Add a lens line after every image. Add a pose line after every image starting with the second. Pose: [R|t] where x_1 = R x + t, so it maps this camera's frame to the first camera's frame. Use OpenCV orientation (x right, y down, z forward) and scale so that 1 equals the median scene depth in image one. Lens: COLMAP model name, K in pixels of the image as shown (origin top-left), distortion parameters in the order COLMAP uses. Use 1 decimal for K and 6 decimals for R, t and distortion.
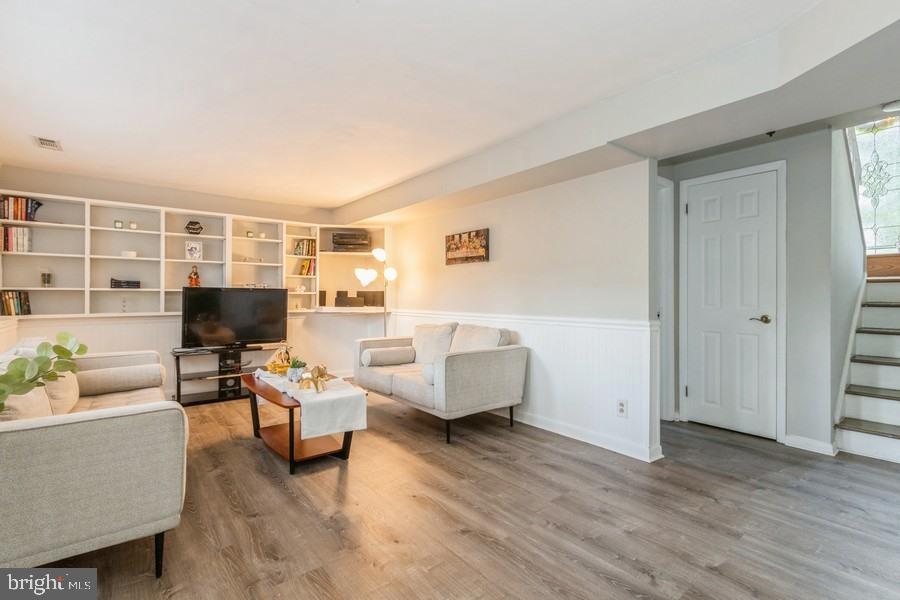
lens RADIAL K [[415.2, 0, 450.0], [0, 415.2, 300.0], [0, 0, 1]] dist [0.000243, -0.000232]
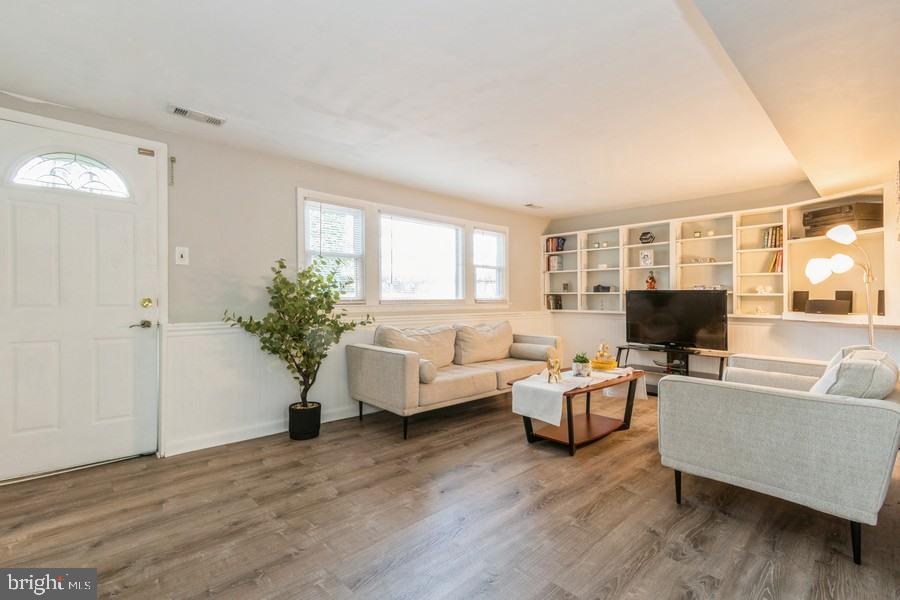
lens RADIAL K [[409.6, 0, 450.0], [0, 409.6, 300.0], [0, 0, 1]] dist [-0.001321, -0.000614]
pose [[0.091765, 0.005697, -0.995764, 0.479414], [-0.010243, 0.999936, 0.004777, -0.004148], [0.995728, 0.009761, 0.091818, 0.388482]]
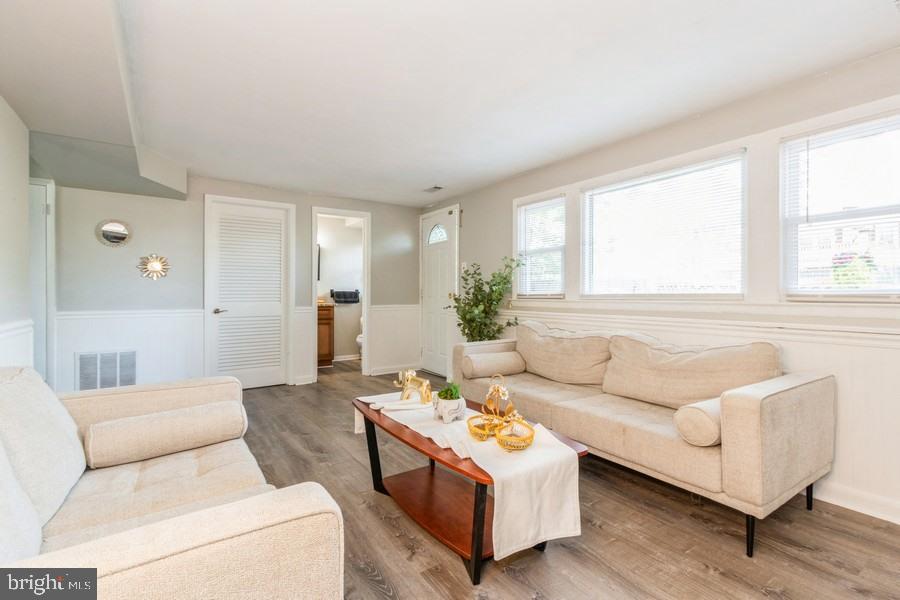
lens RADIAL K [[415.2, 0, 450.0], [0, 415.2, 300.0], [0, 0, 1]] dist [0.000243, -0.000232]
pose [[-0.998280, -0.002484, 0.058569, -0.284175], [-0.001266, 0.999782, 0.020831, -0.004690], [-0.058608, 0.020721, -0.998066, 1.165499]]
